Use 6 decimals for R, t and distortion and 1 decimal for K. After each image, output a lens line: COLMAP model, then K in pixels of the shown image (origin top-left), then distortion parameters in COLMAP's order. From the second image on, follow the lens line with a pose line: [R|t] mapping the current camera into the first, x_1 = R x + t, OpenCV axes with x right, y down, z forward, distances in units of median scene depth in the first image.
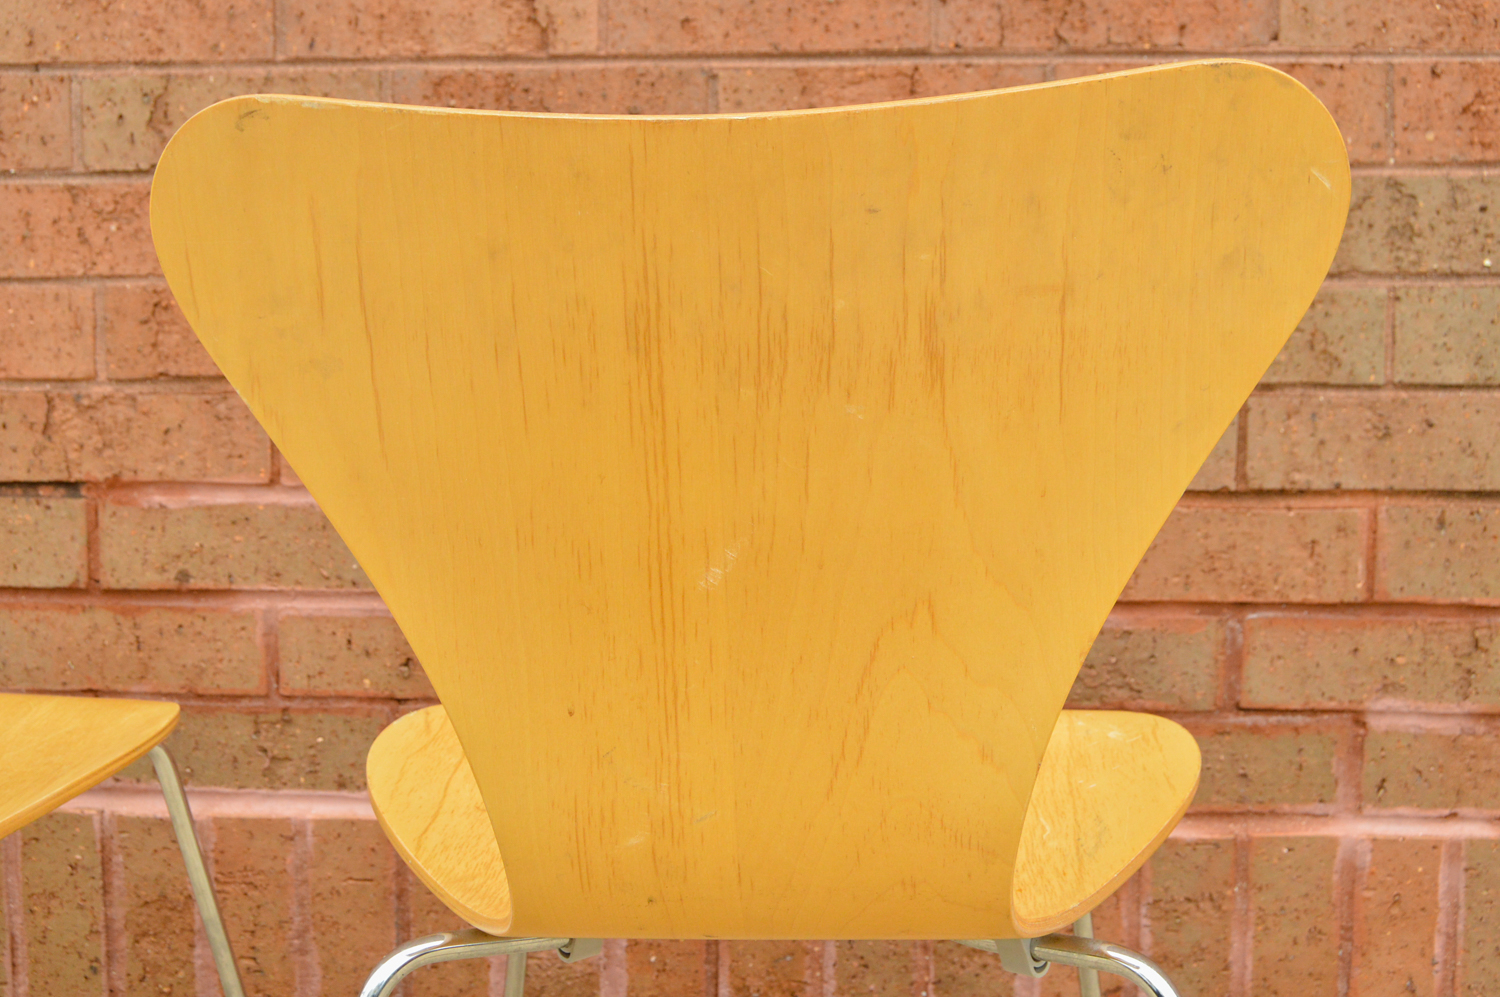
lens RADIAL K [[1774.0, 0, 751.5], [0, 1774.0, 503.3], [0, 0, 1]] dist [-0.056815, 0.000000]
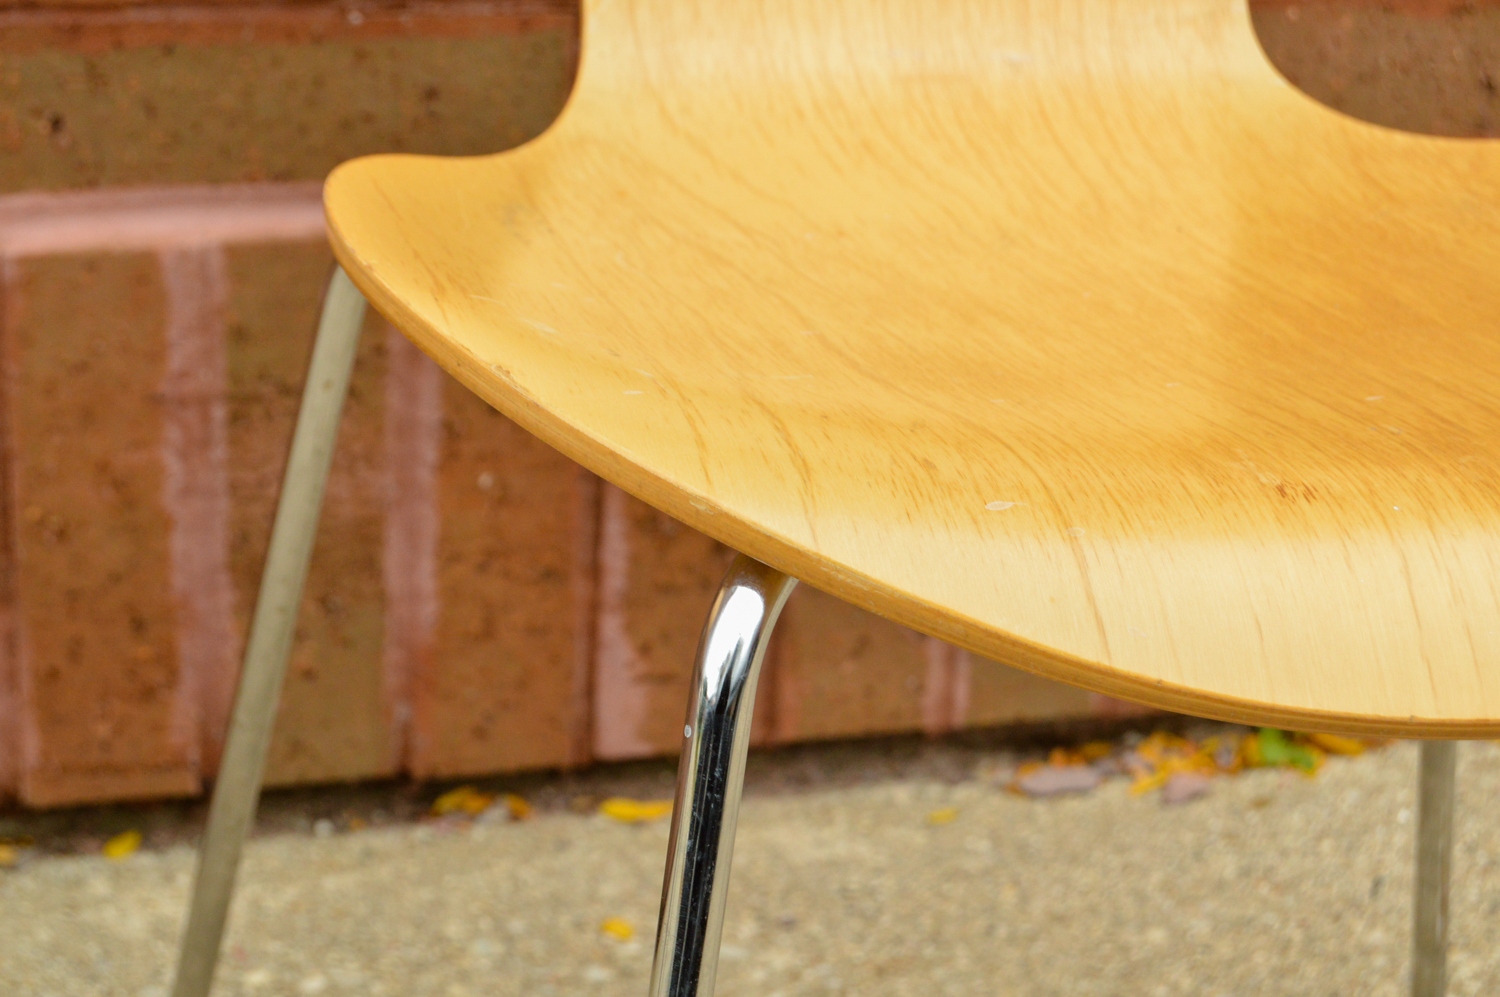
lens RADIAL K [[3349.1, 0, 717.1], [0, 3349.1, 530.8], [0, 0, 1]] dist [-0.019032, 0.000000]
pose [[0.930889, -0.094106, 0.352973, -0.351006], [-0.004612, 0.963143, 0.268949, 0.002133], [-0.365274, -0.251989, 0.896145, 0.072965]]
